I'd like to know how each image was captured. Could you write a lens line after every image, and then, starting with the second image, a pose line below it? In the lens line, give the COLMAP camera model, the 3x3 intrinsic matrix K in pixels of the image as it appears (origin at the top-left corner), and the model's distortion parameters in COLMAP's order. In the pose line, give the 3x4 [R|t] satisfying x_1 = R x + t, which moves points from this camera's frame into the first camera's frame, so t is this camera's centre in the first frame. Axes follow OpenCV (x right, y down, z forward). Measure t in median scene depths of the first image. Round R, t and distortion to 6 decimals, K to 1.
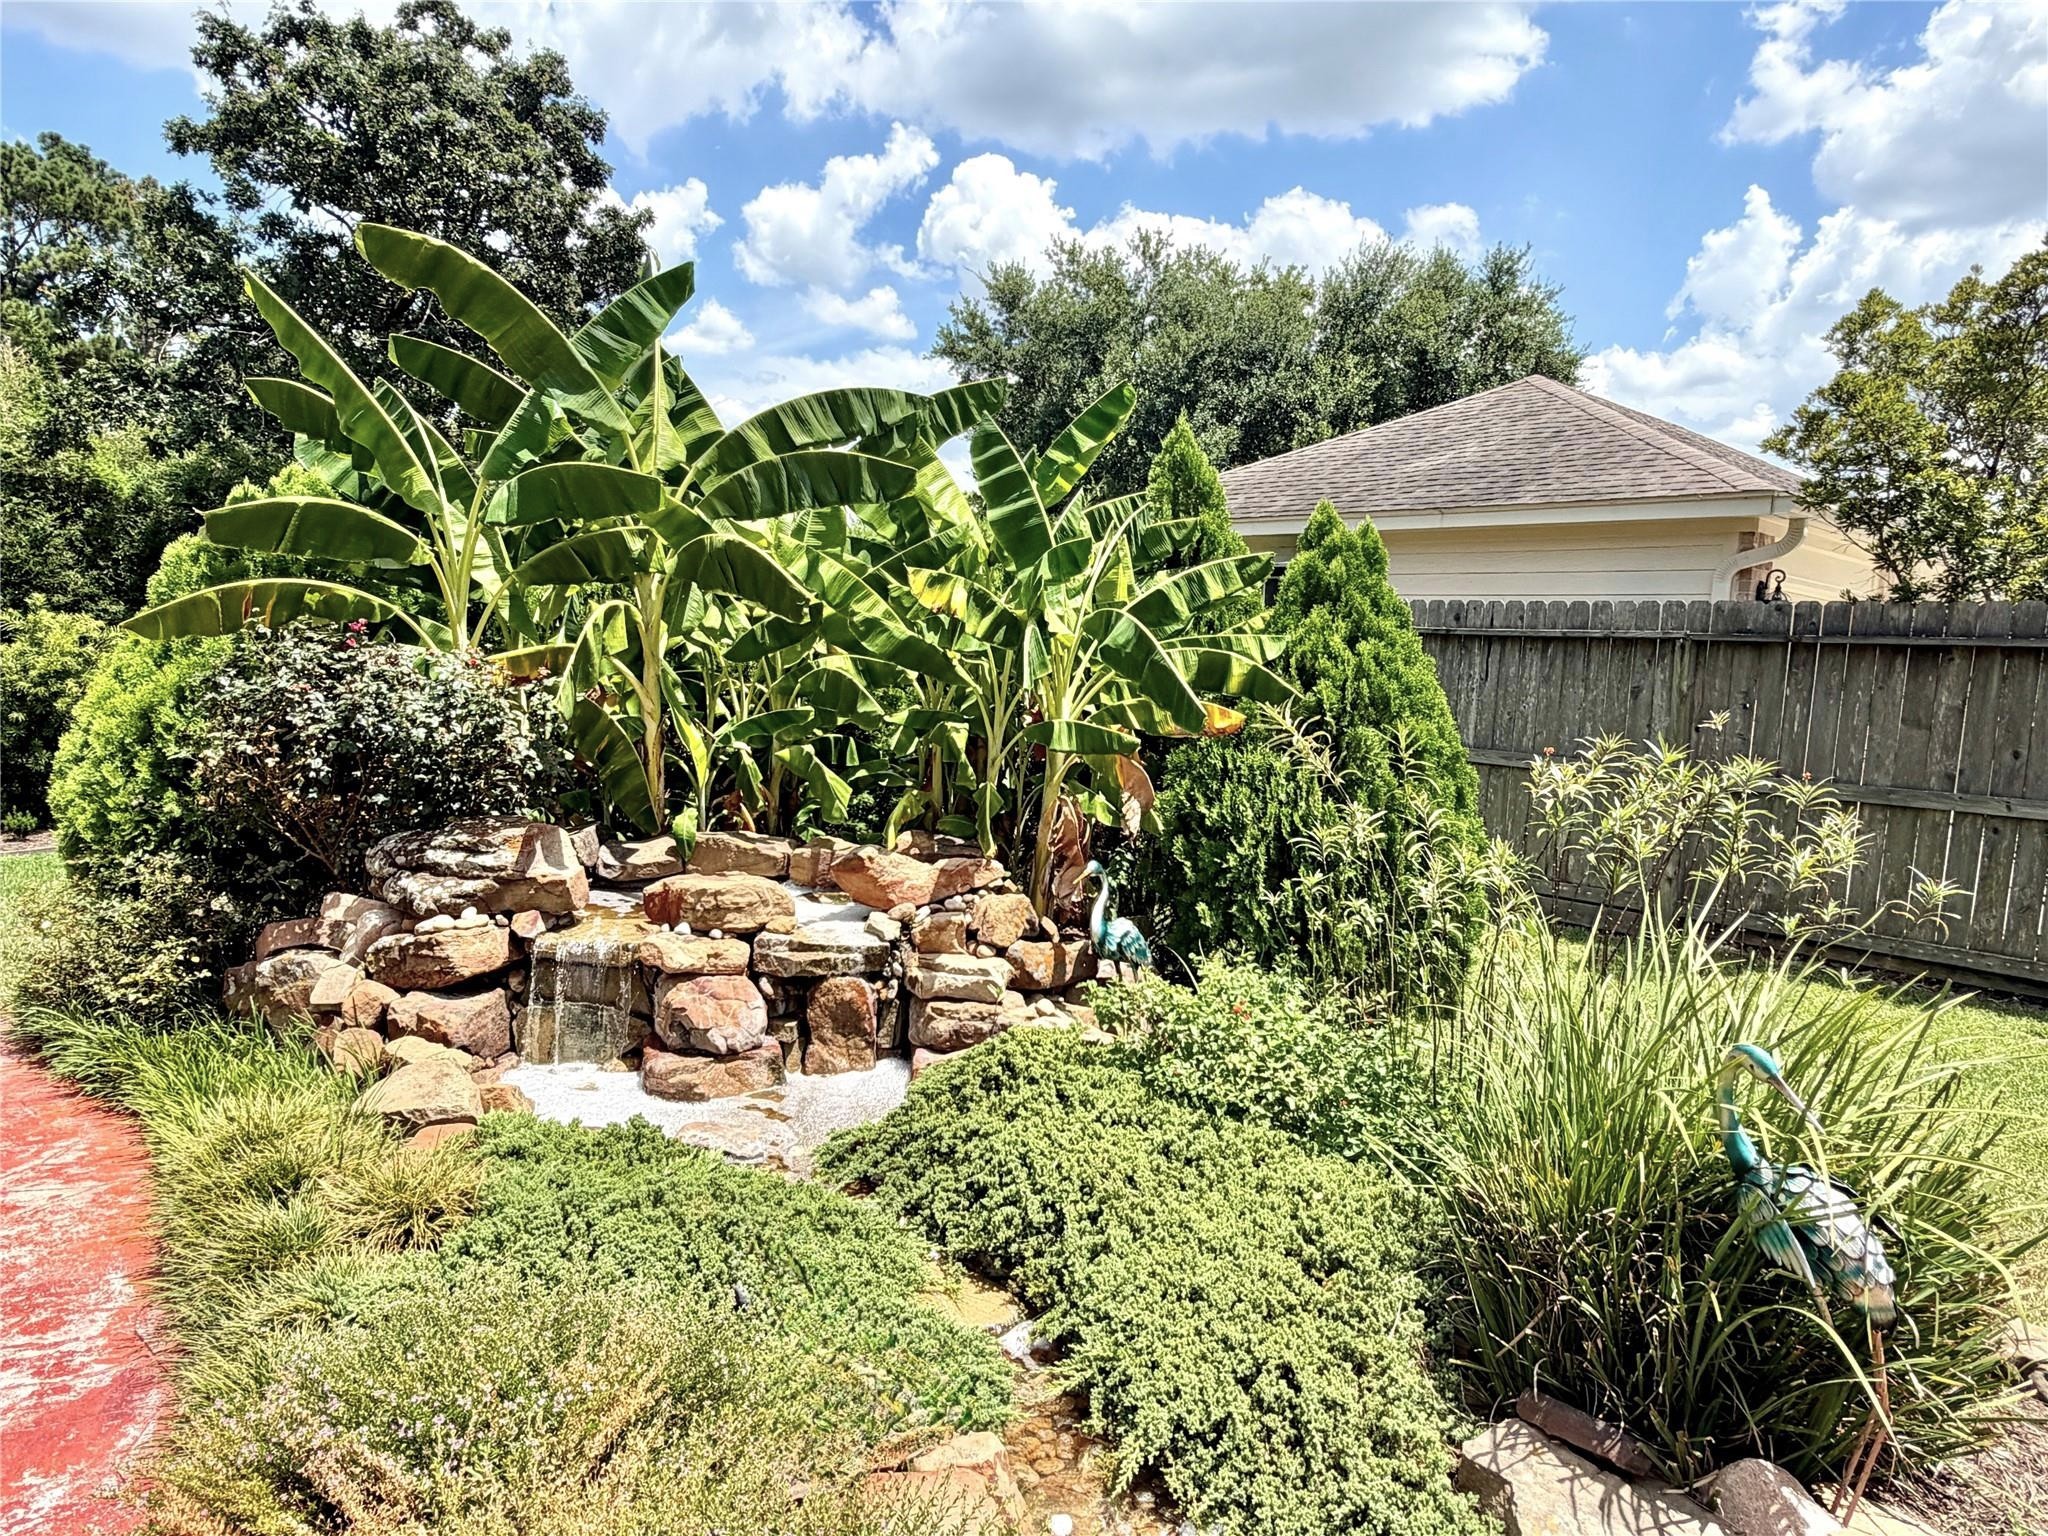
lens RADIAL K [[1303.9, 0, 1027.4], [0, 1303.9, 775.7], [0, 0, 1]] dist [0.002627, 0.002420]
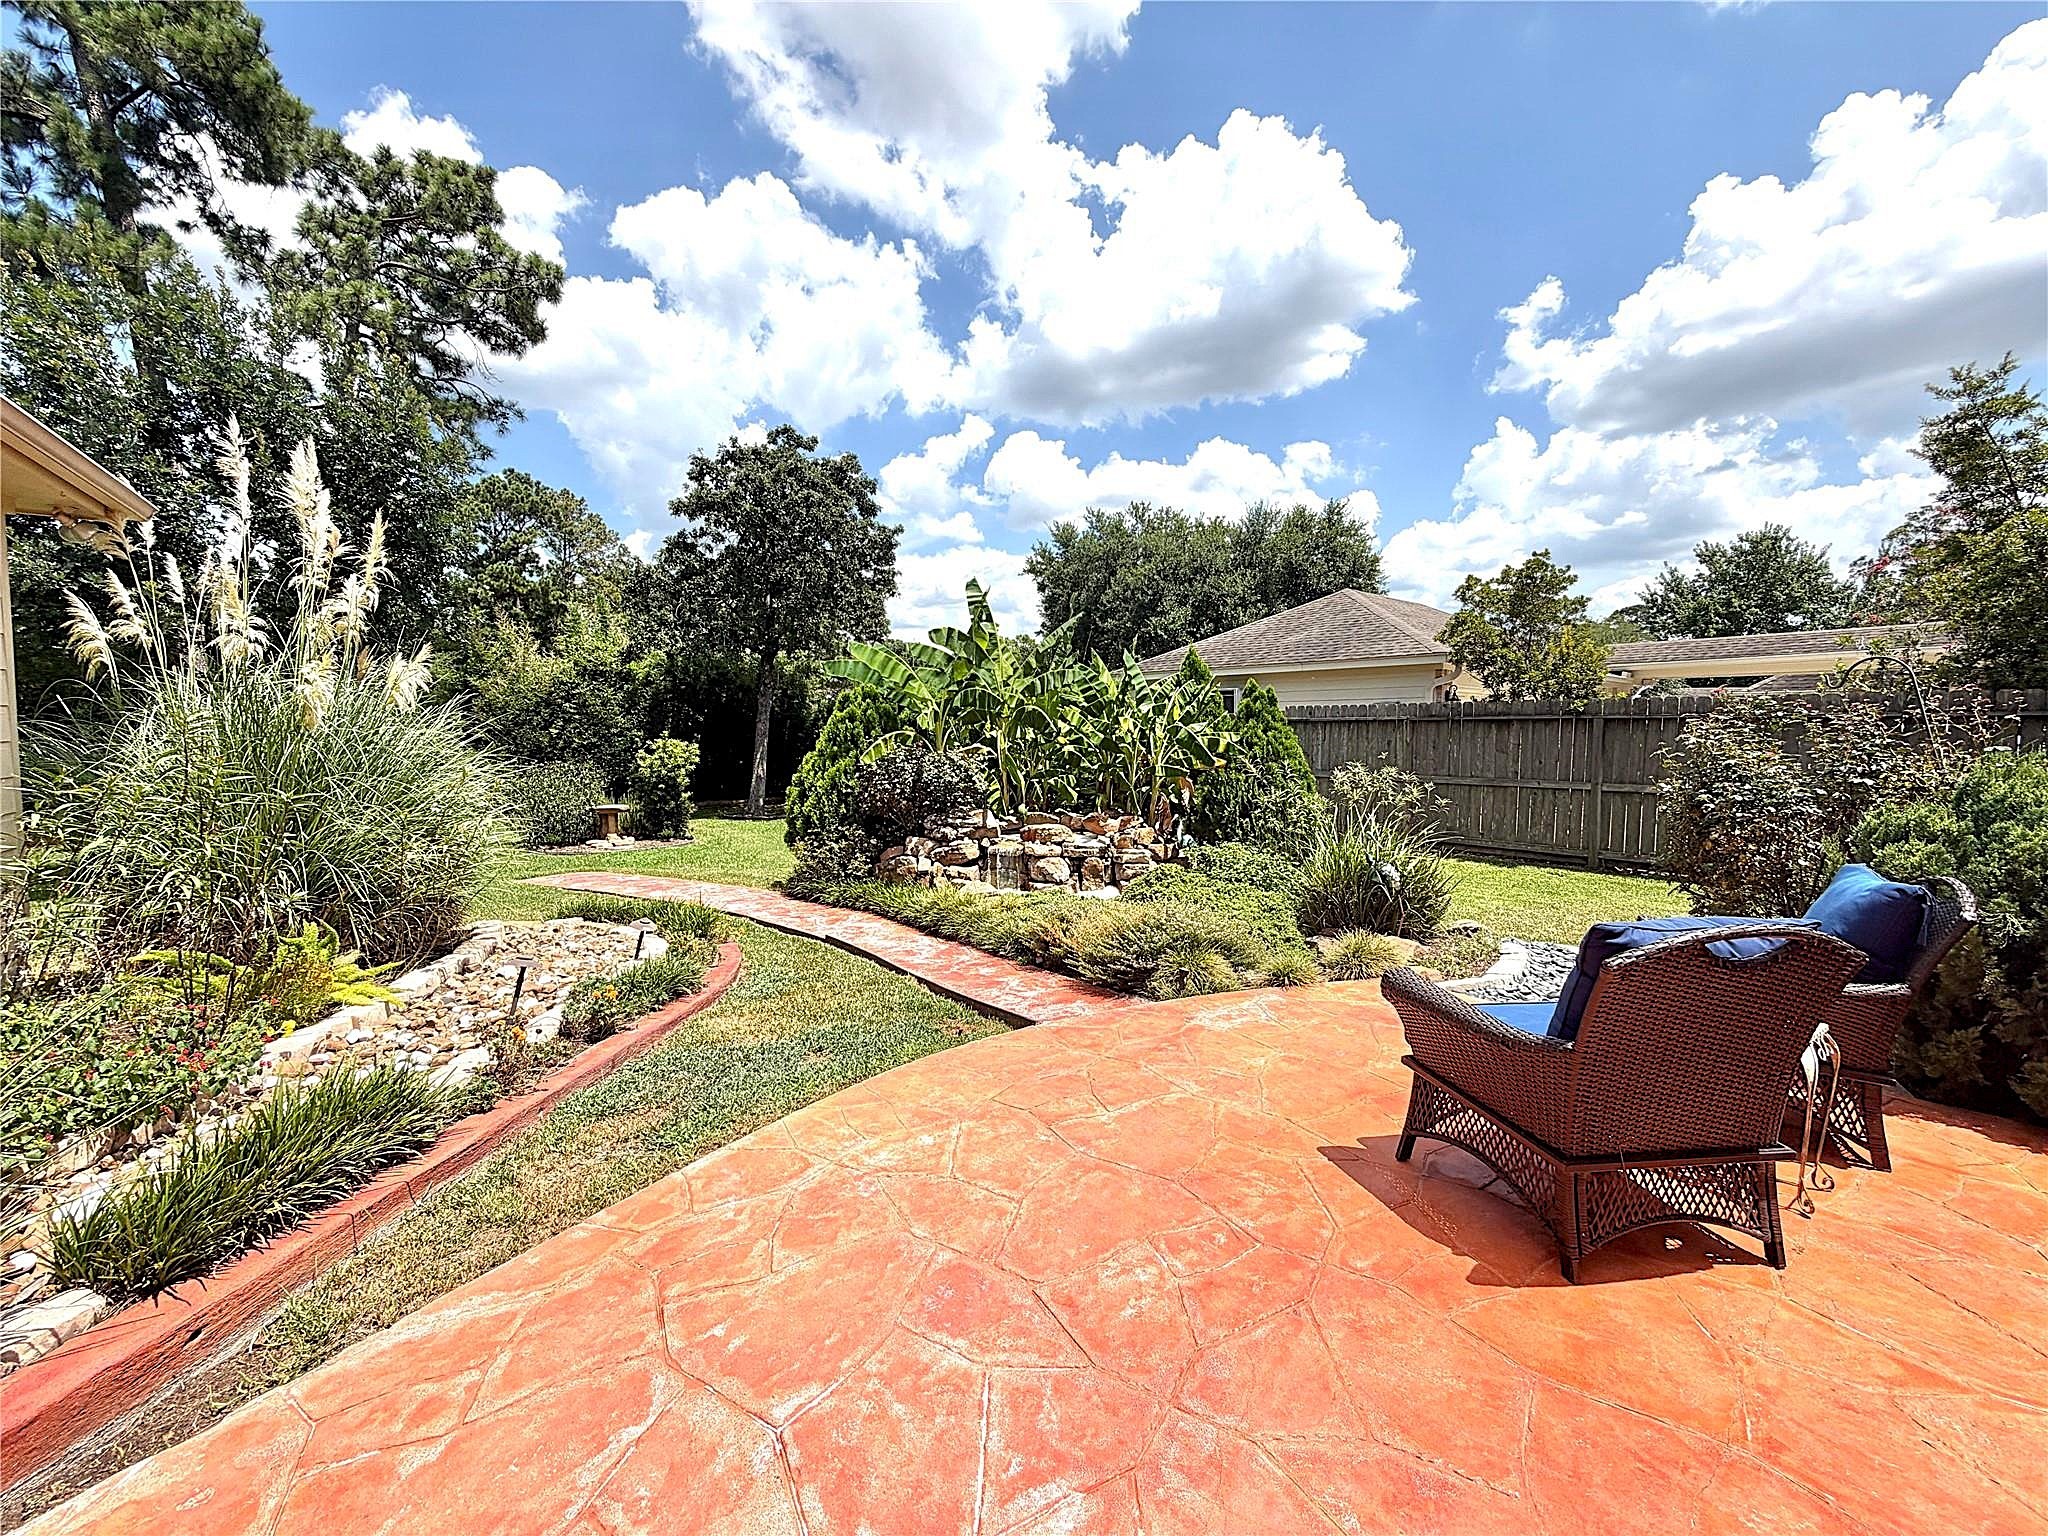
lens RADIAL K [[836.5, 0, 1008.2], [0, 836.5, 773.9], [0, 0, 1]] dist [0.003651, 0.000098]
pose [[0.997456, -0.045189, -0.055125, -0.149702], [0.042937, 0.998220, -0.041380, 0.026860], [0.056897, 0.038908, 0.997622, -0.593257]]
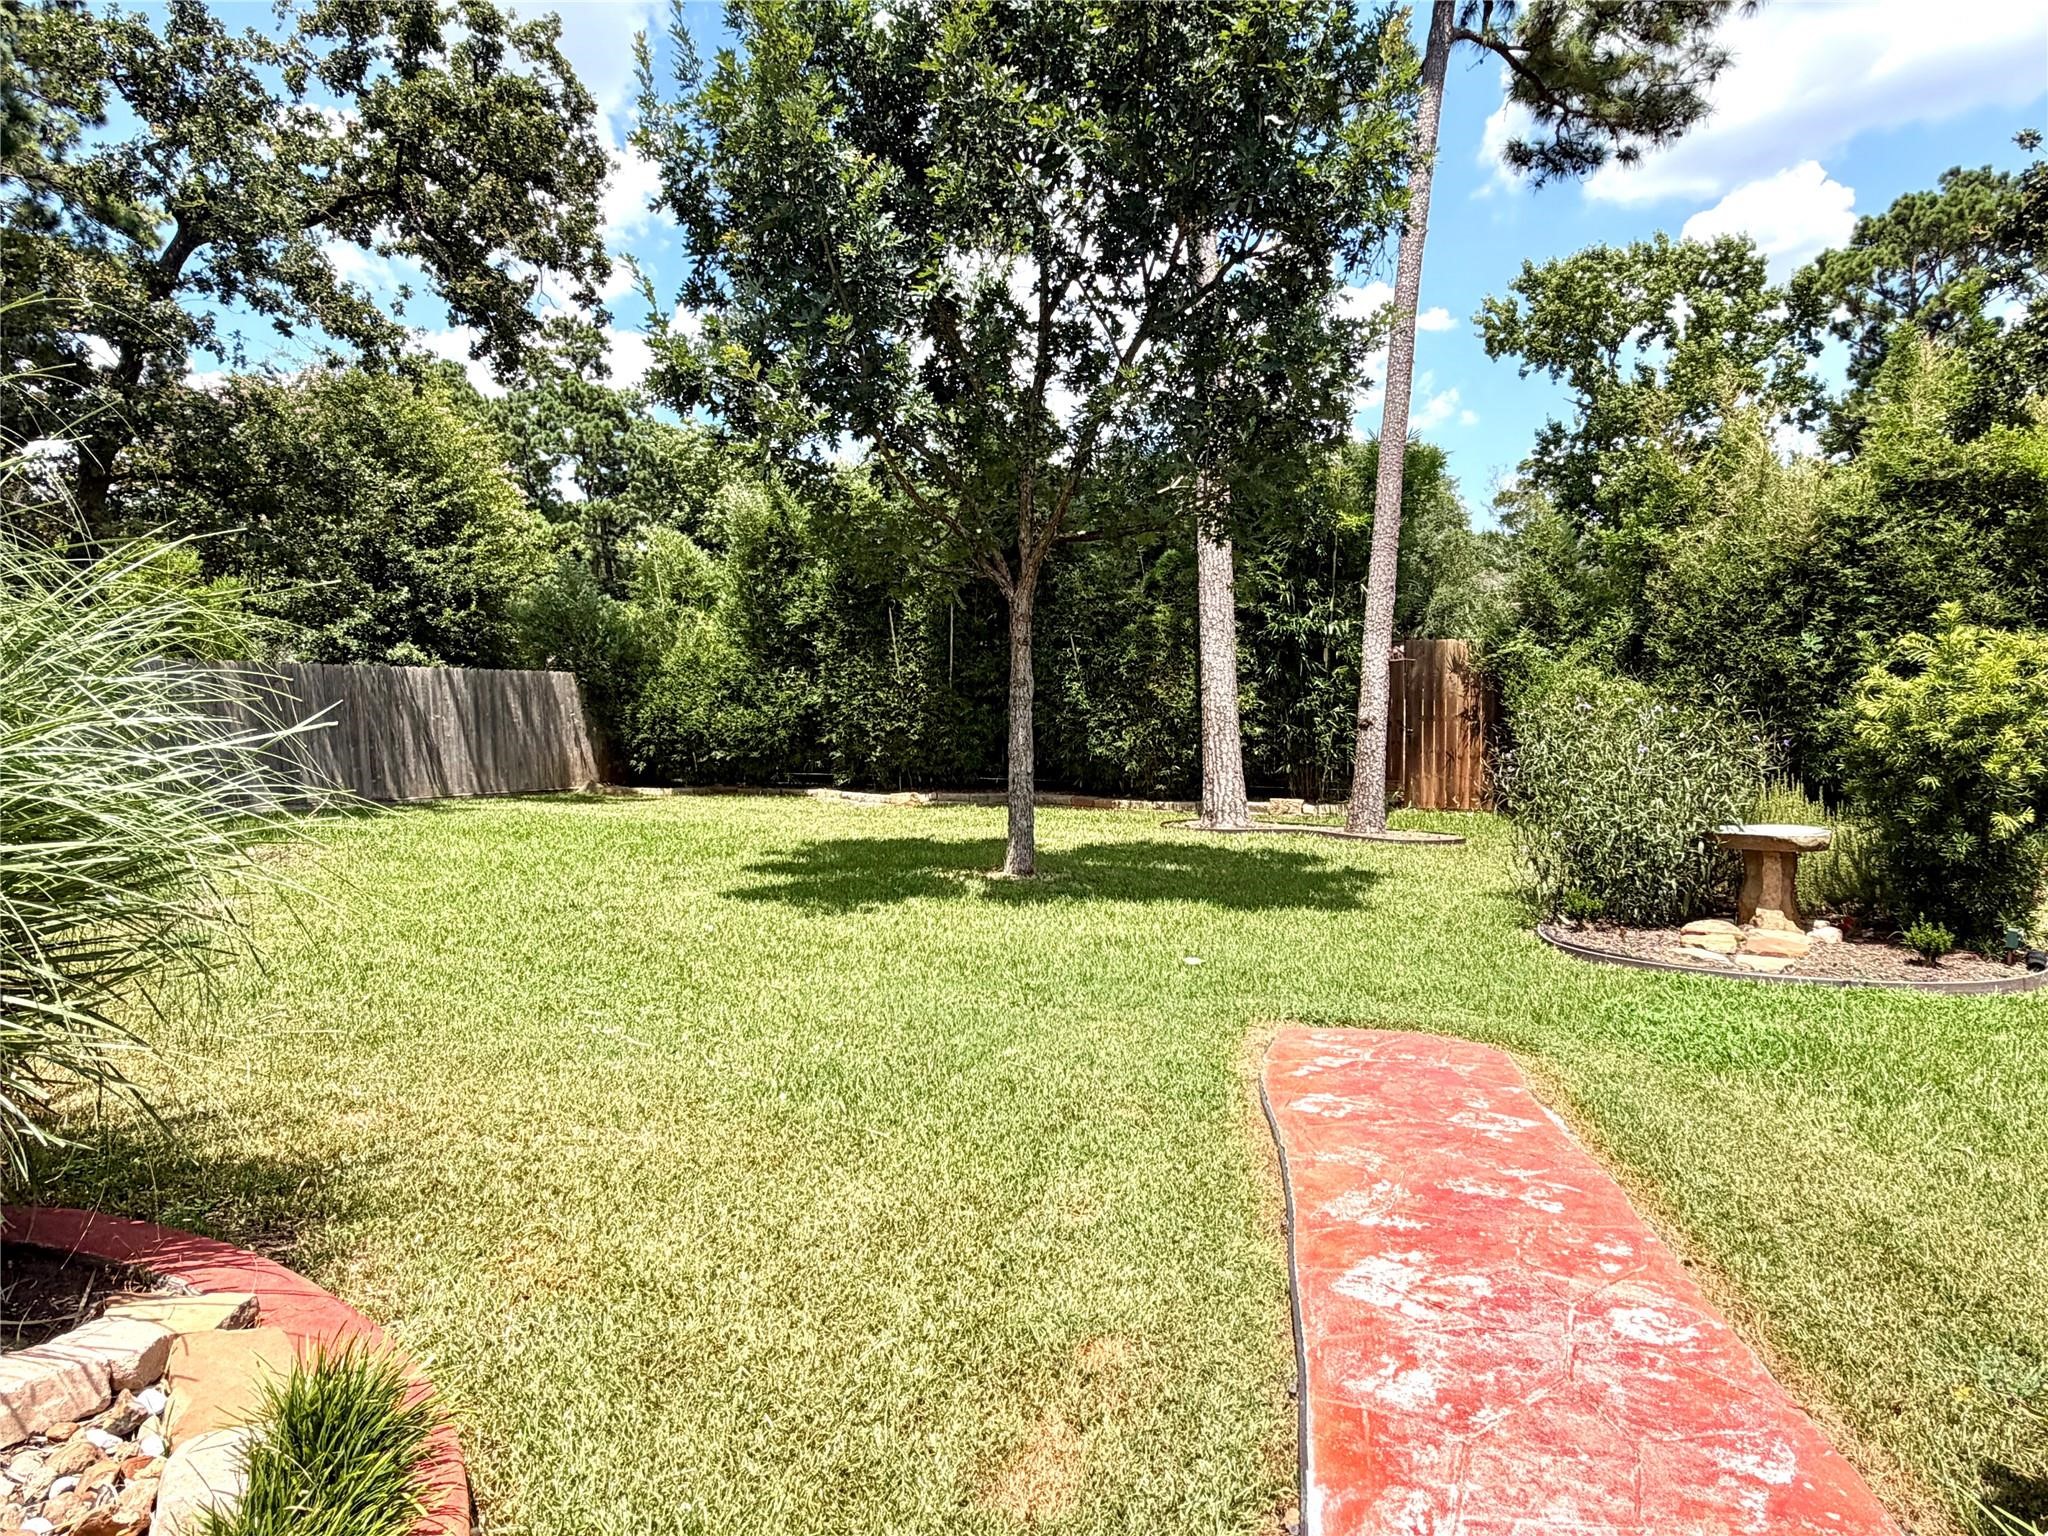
lens RADIAL K [[1303.9, 0, 1027.4], [0, 1303.9, 775.7], [0, 0, 1]] dist [0.002627, 0.002420]
pose [[0.326073, 0.010247, -0.945289, -0.415377], [-0.051737, 0.998636, -0.007021, -0.028674], [0.943928, 0.051196, 0.326159, 0.487552]]
